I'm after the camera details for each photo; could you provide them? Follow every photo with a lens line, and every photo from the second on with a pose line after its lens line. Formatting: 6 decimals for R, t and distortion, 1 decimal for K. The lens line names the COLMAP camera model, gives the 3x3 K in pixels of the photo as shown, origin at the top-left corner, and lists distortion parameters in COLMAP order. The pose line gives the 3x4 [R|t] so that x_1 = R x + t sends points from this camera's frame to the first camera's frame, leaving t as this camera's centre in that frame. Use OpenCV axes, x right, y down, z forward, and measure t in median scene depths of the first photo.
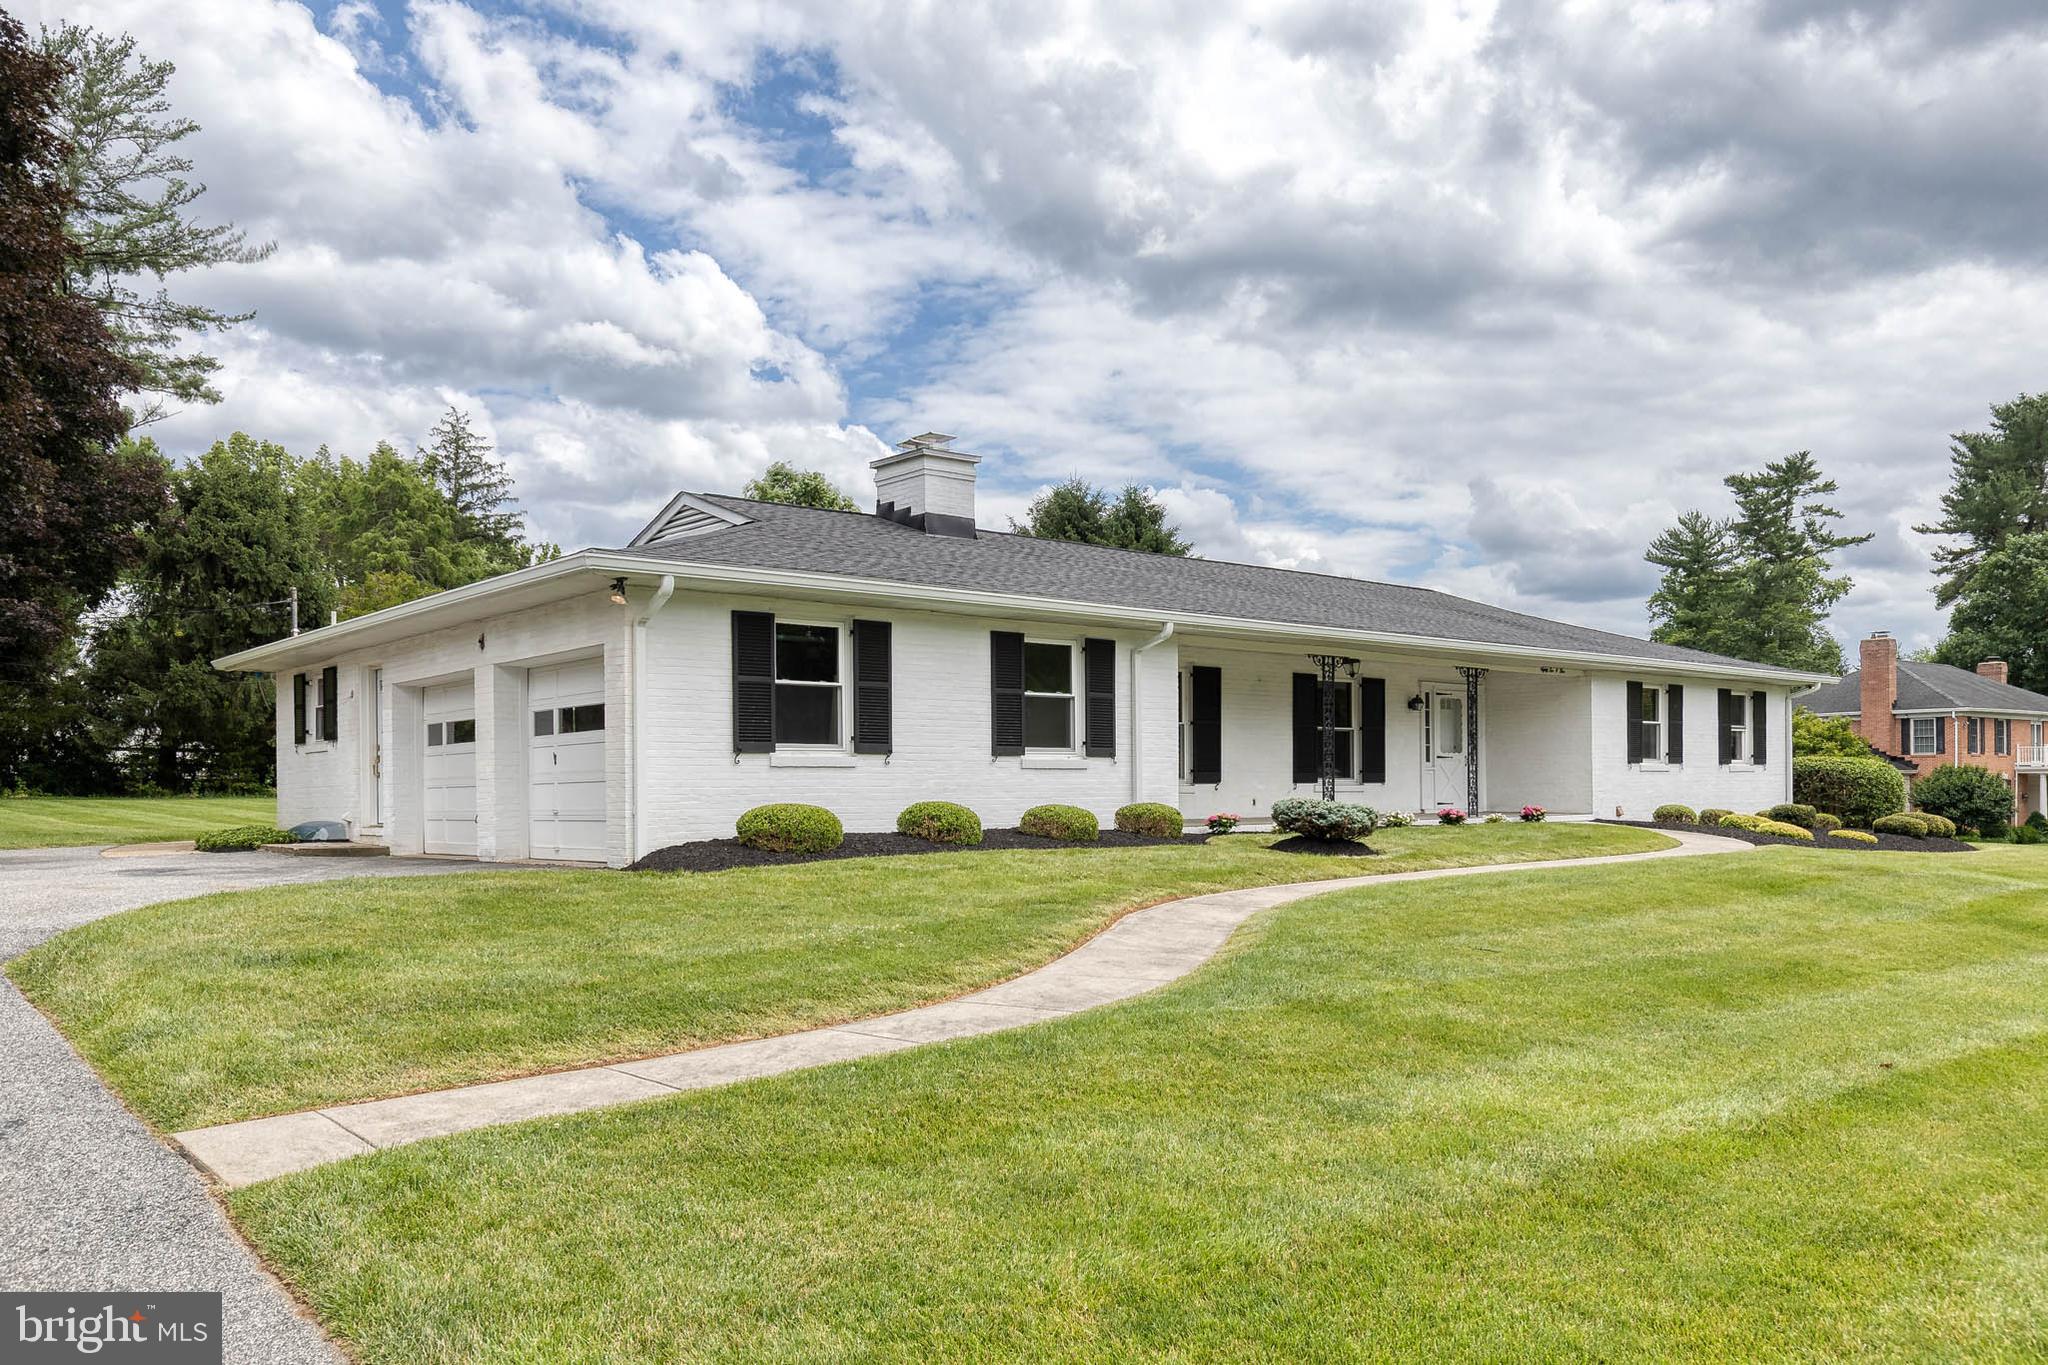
lens RADIAL K [[1449.5, 0, 967.5], [0, 1449.5, 782.7], [0, 0, 1]] dist [-0.002306, 0.003073]
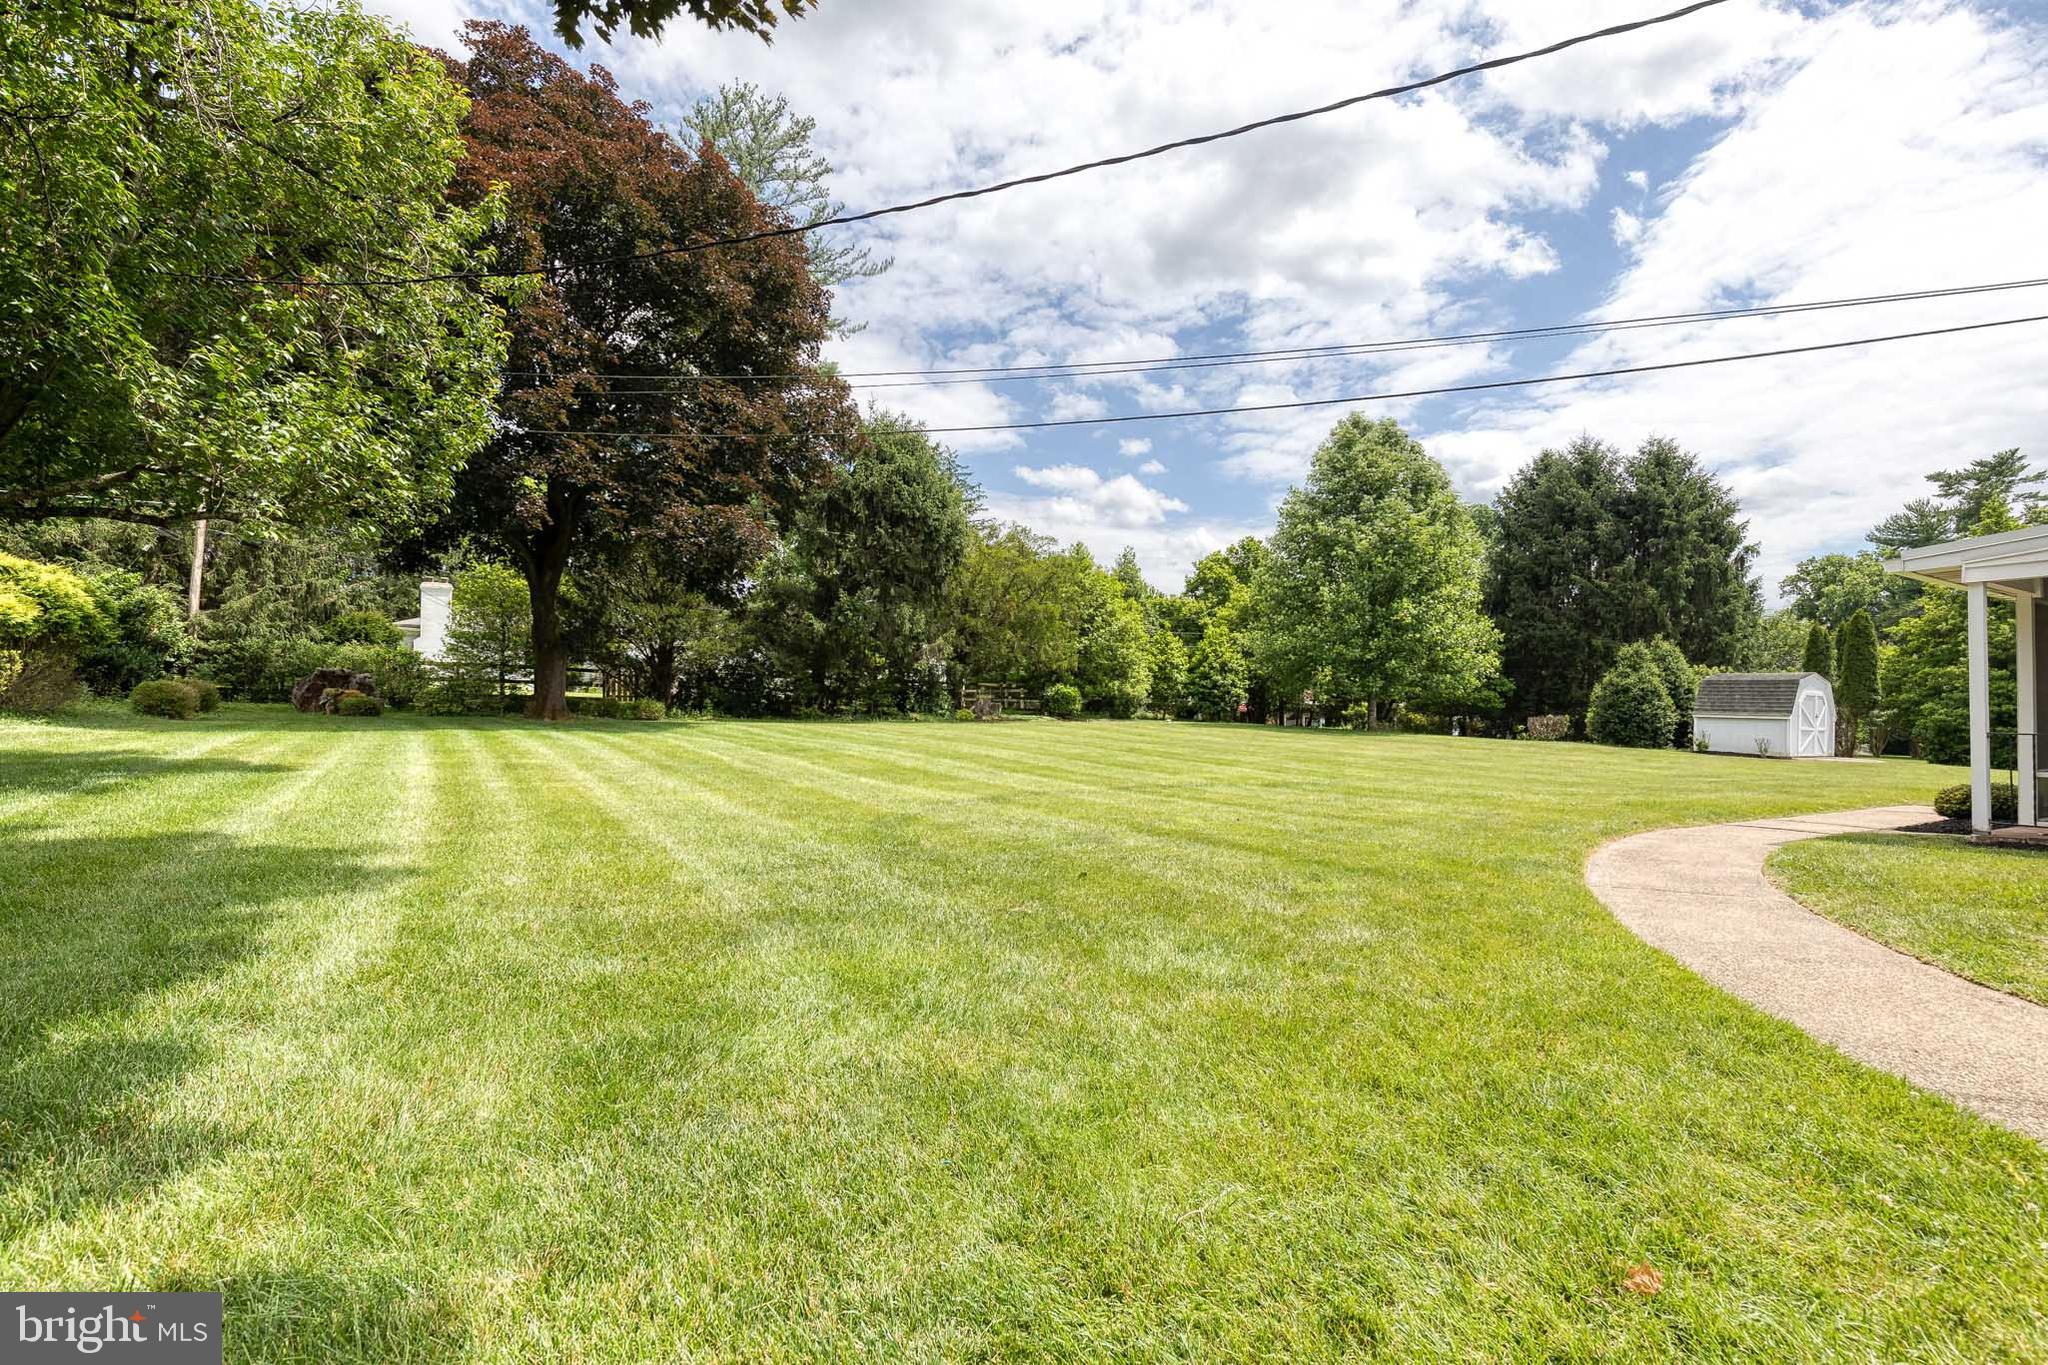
lens RADIAL K [[936.2, 0, 1038.5], [0, 936.2, 683.4], [0, 0, 1]] dist [0.011083, -0.000203]
pose [[0.982171, 0.013005, -0.187538, -0.135177], [-0.017940, 0.999535, -0.024642, -0.001489], [0.187131, 0.027567, 0.981948, 0.174258]]
